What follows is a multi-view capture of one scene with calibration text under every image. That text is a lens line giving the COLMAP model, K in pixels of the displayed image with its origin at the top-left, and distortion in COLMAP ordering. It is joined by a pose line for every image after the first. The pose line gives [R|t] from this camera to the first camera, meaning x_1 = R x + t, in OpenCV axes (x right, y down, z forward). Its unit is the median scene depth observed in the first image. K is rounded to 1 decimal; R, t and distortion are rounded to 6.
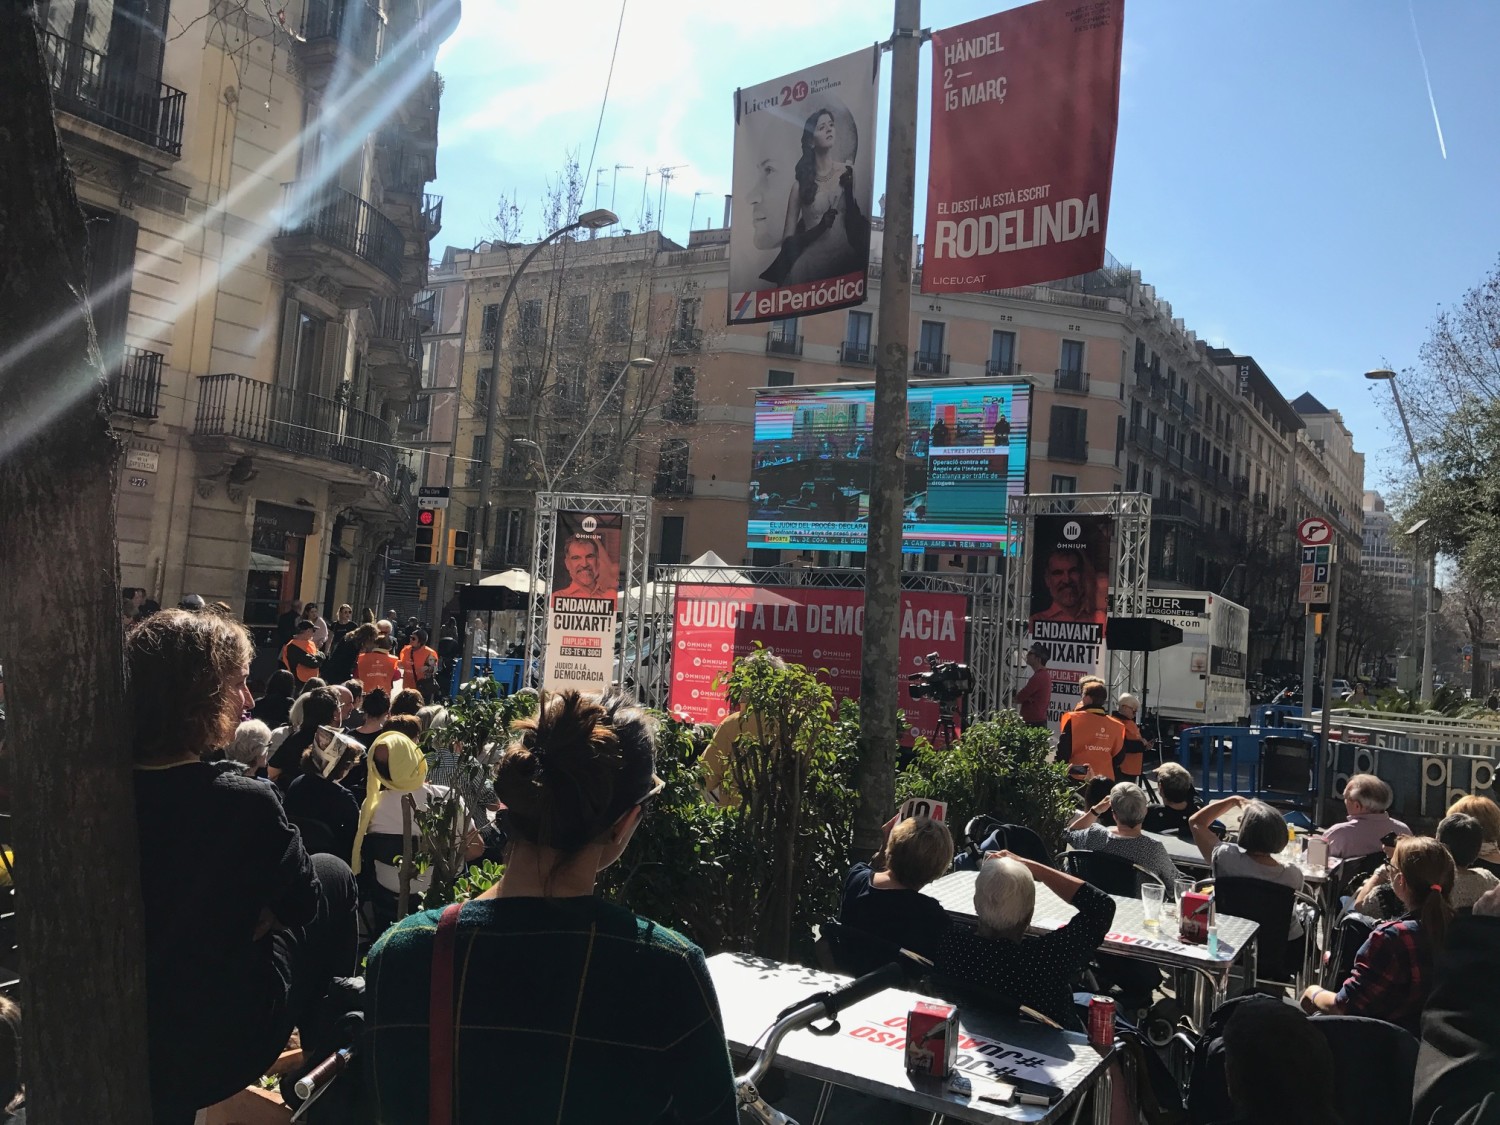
lens RADIAL K [[1219.6, 0, 753.0], [0, 1219.6, 564.4], [0, 0, 1]] dist [0.009502, -0.007875]
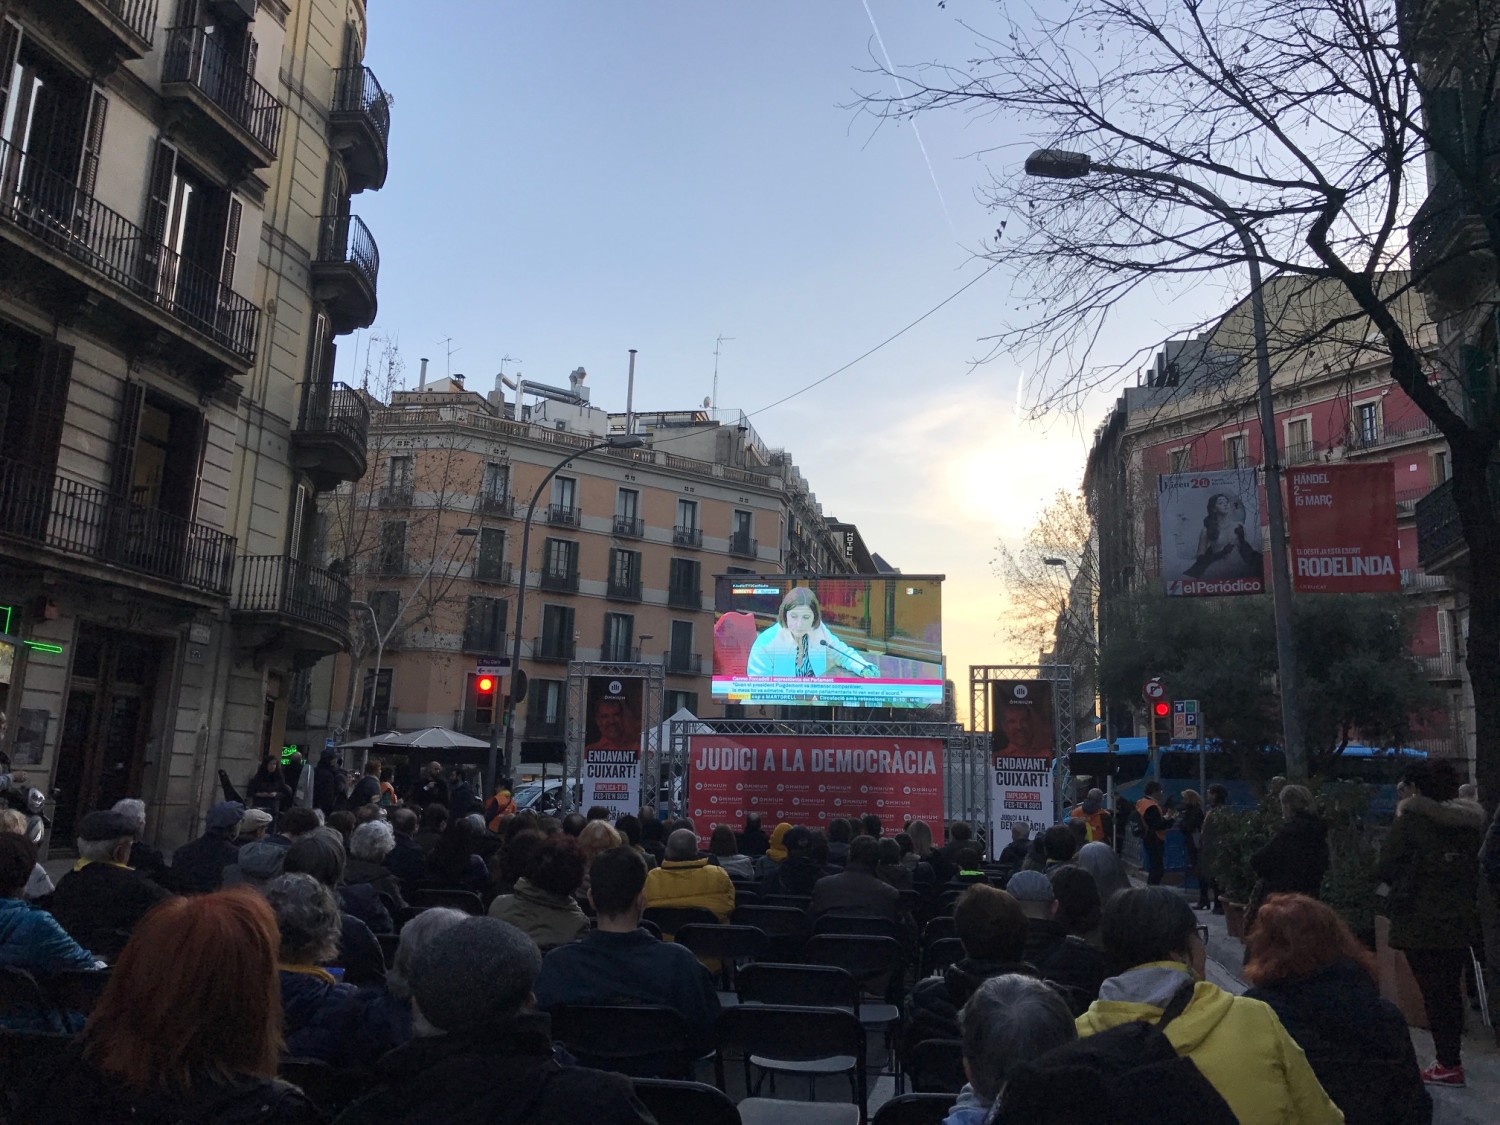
lens RADIAL K [[1217.3, 0, 750.0], [0, 1217.3, 562.5], [0, 0, 1]] dist [0.048558, -0.068340]
pose [[0.938535, 0.023801, 0.344363, -0.462723], [0.017422, 0.993082, -0.116120, -0.014984], [-0.344745, 0.114982, 0.931628, -0.199638]]
